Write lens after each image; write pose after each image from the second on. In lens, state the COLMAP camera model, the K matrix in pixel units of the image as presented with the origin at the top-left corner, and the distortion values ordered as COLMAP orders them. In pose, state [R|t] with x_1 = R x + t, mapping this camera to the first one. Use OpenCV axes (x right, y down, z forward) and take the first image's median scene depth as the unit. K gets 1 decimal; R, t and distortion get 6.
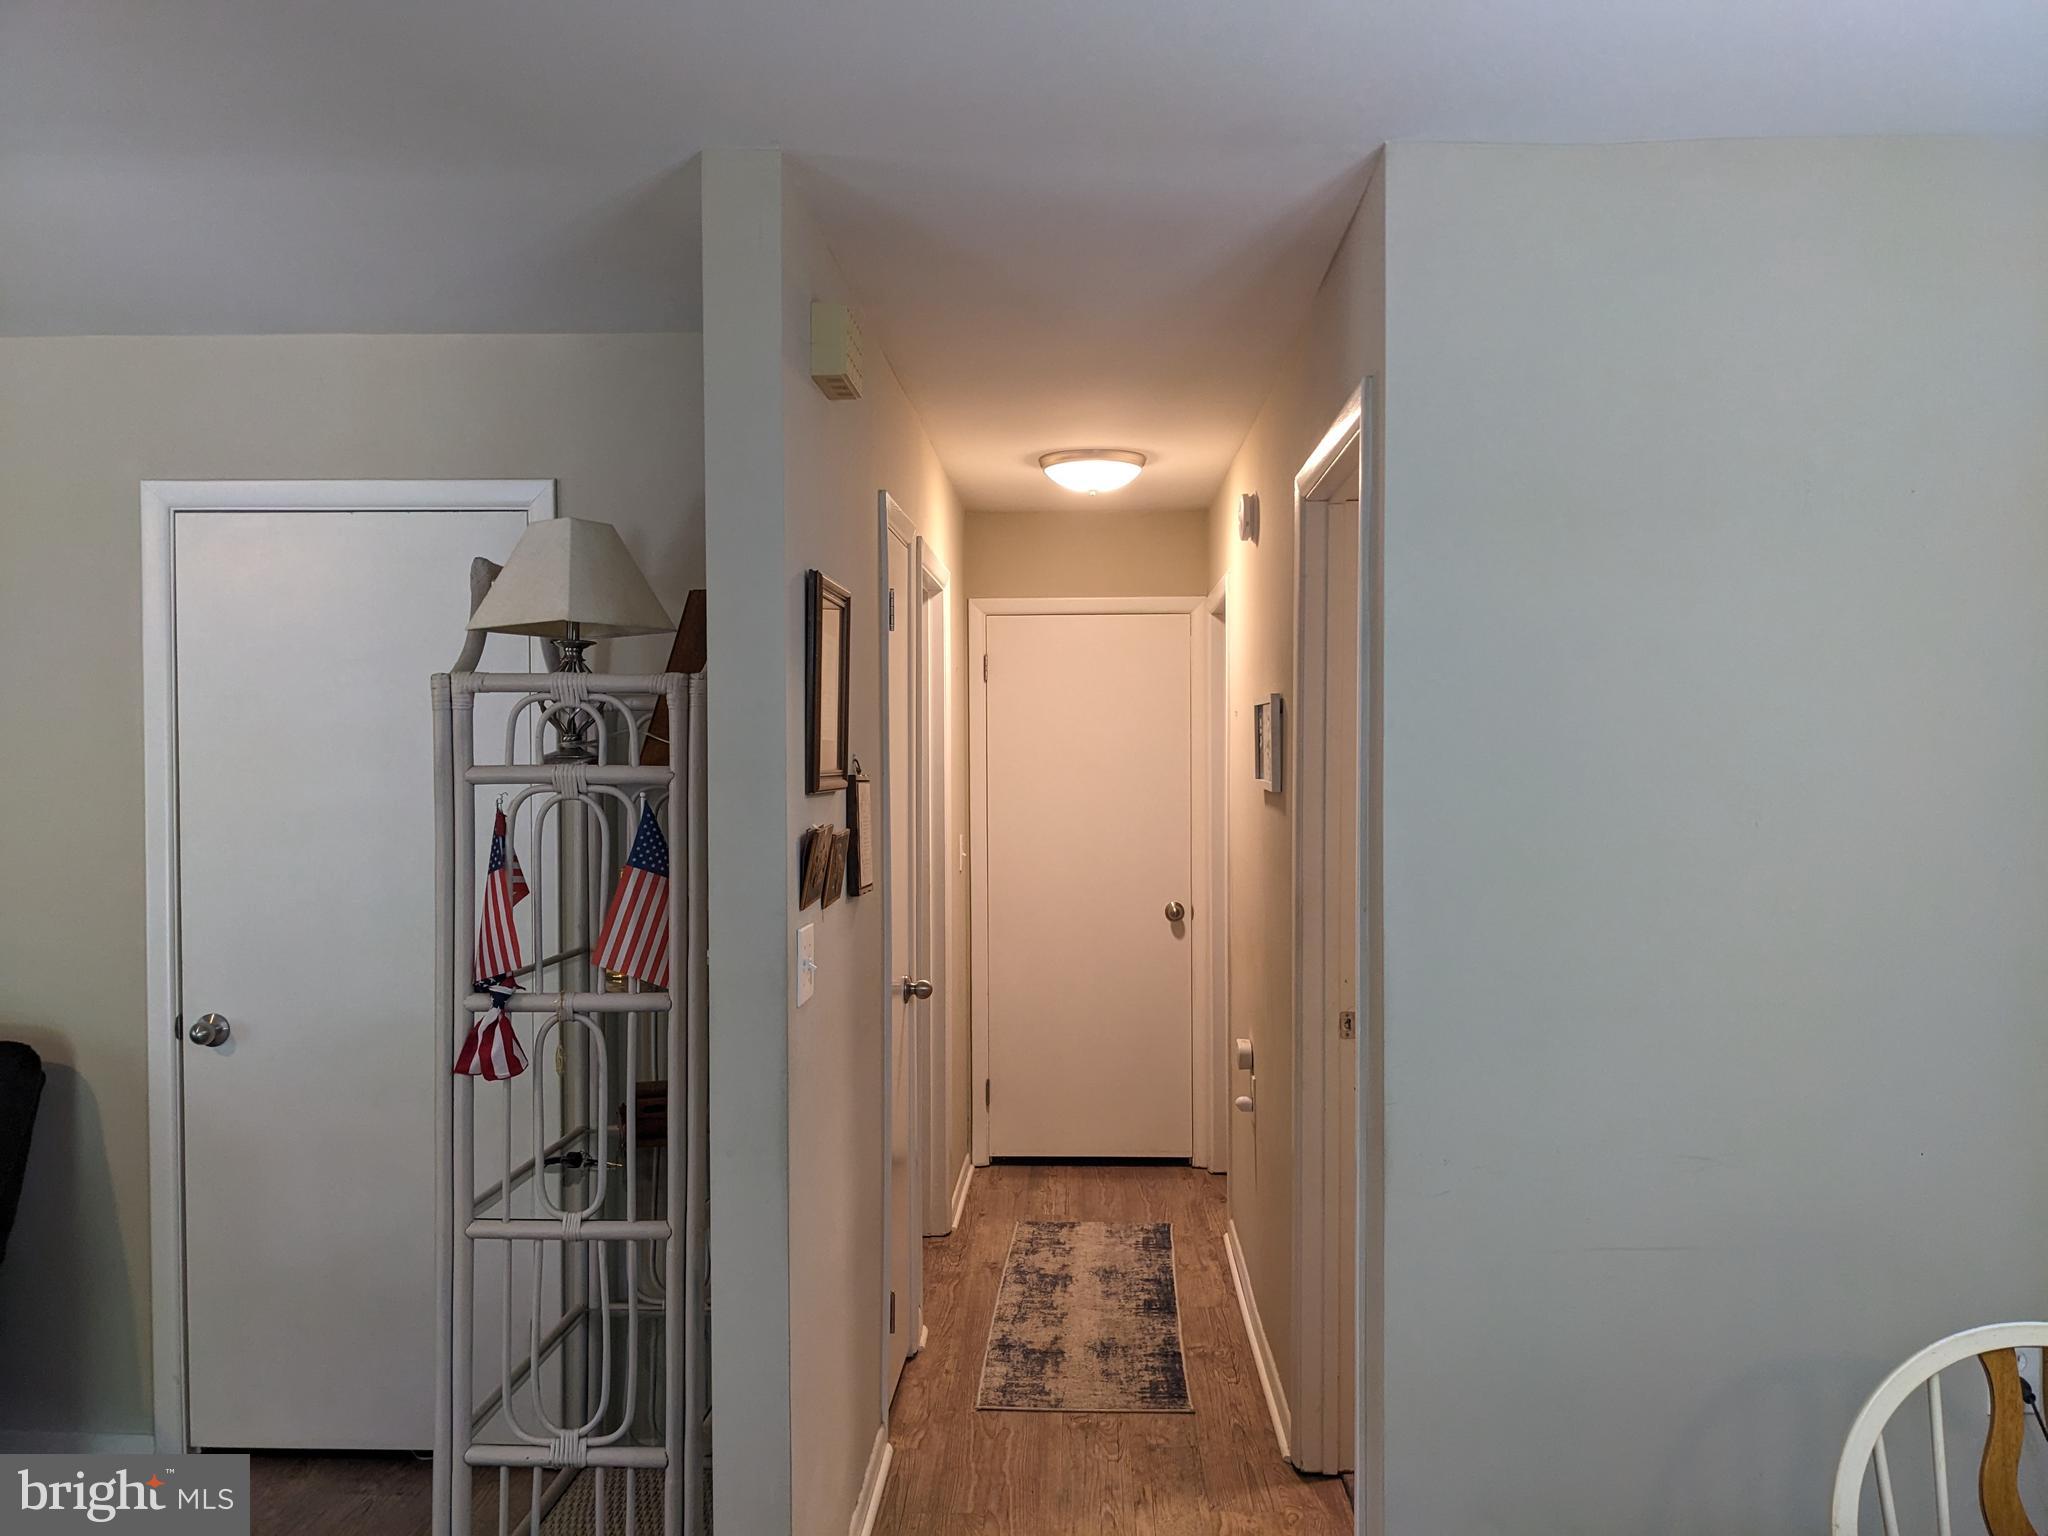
lens RADIAL K [[1605.9, 0, 1030.0], [0, 1605.9, 801.7], [0, 0, 1]] dist [0.060353, -0.093451]
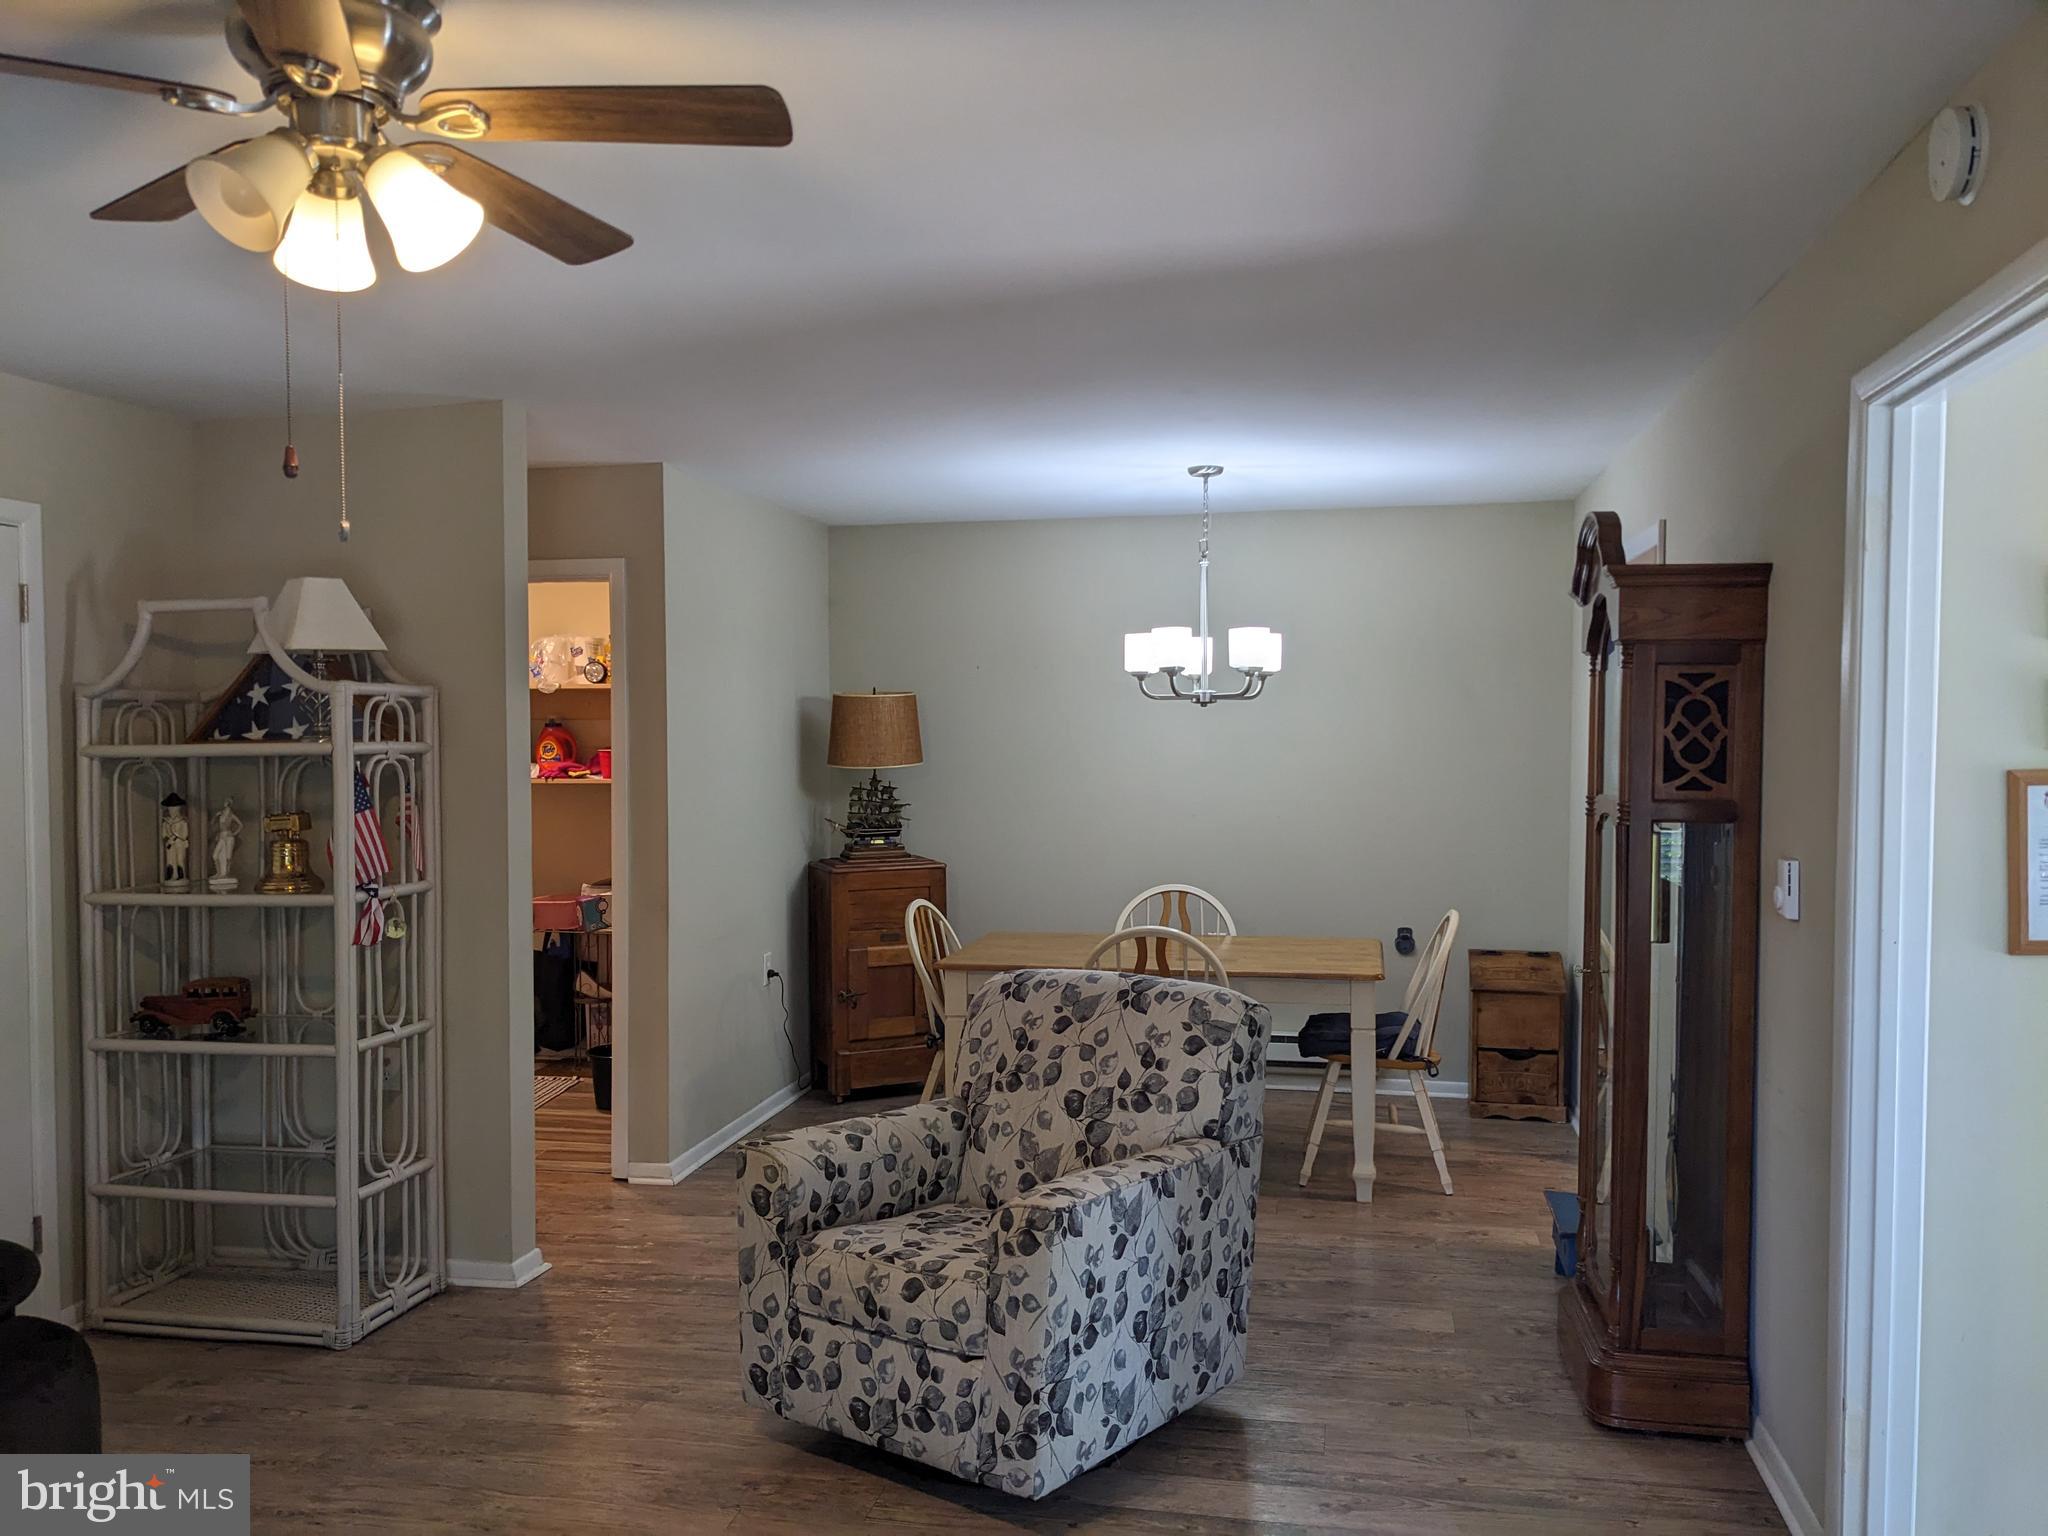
lens RADIAL K [[1605.9, 0, 1020.8], [0, 1605.9, 781.1], [0, 0, 1]] dist [0.060353, -0.093451]
pose [[0.176044, -0.029628, 0.983936, -1.727813], [0.032534, 0.999176, 0.024266, -0.002477], [-0.983845, 0.027740, 0.176863, 0.109405]]
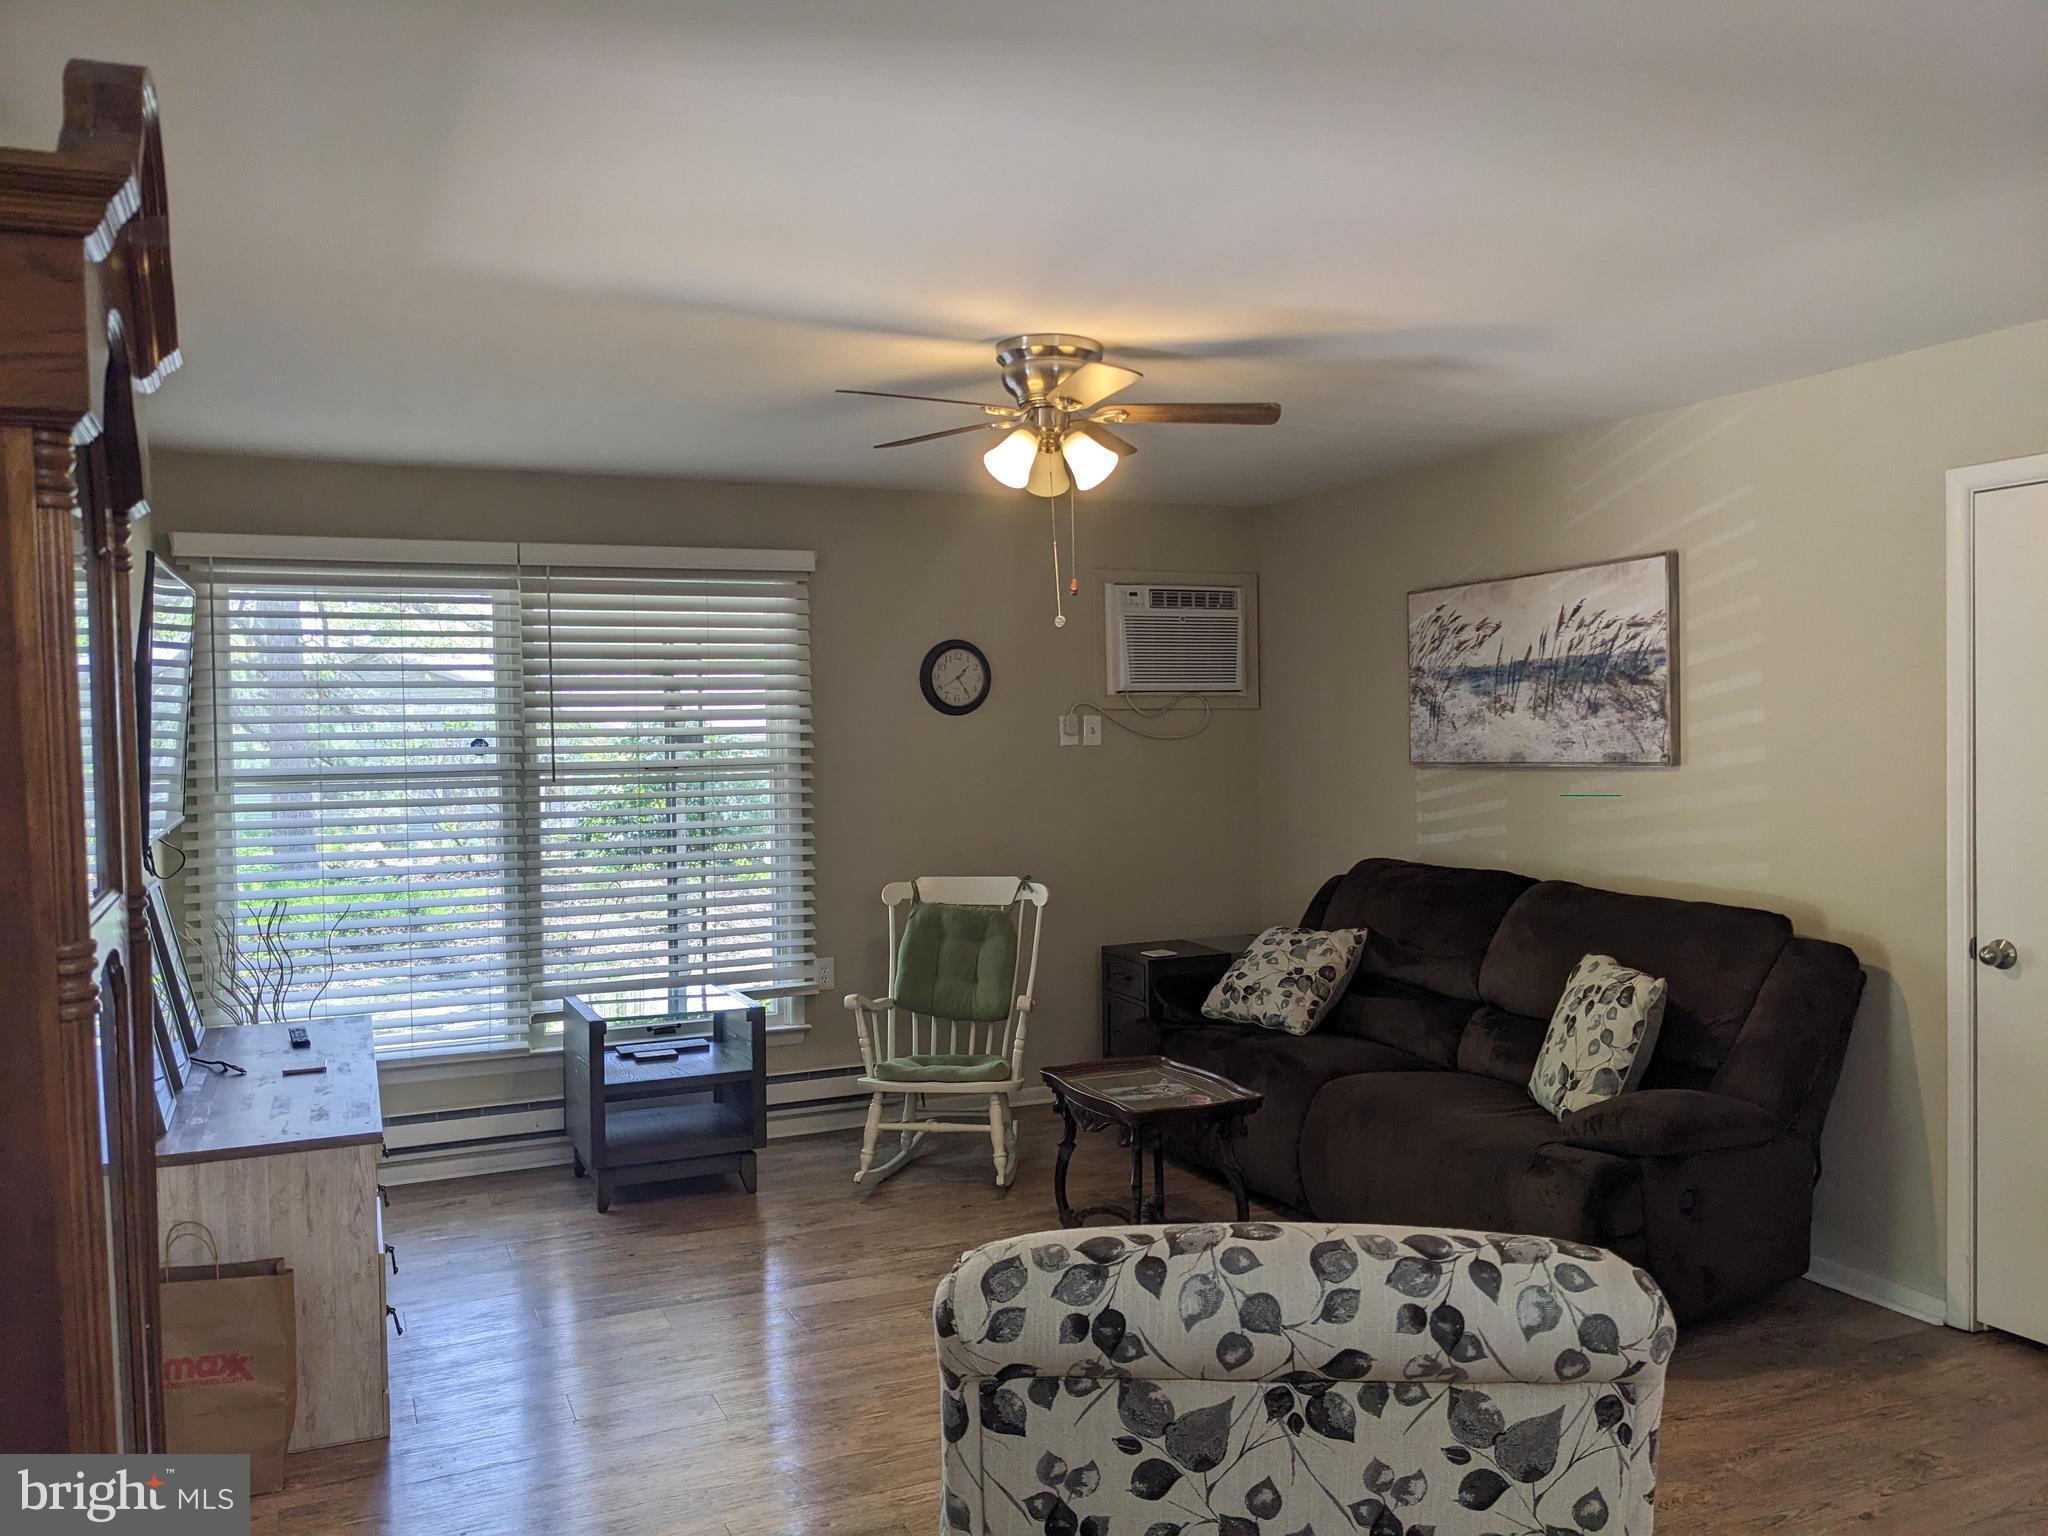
lens RADIAL K [[1605.9, 0, 1052.8], [0, 1605.9, 771.2], [0, 0, 1]] dist [0.060353, -0.093451]
pose [[0.443346, 0.013026, -0.896256, 0.263402], [-0.006968, 0.999914, 0.011085, 0.009792], [0.896323, 0.001330, 0.443399, -0.101109]]
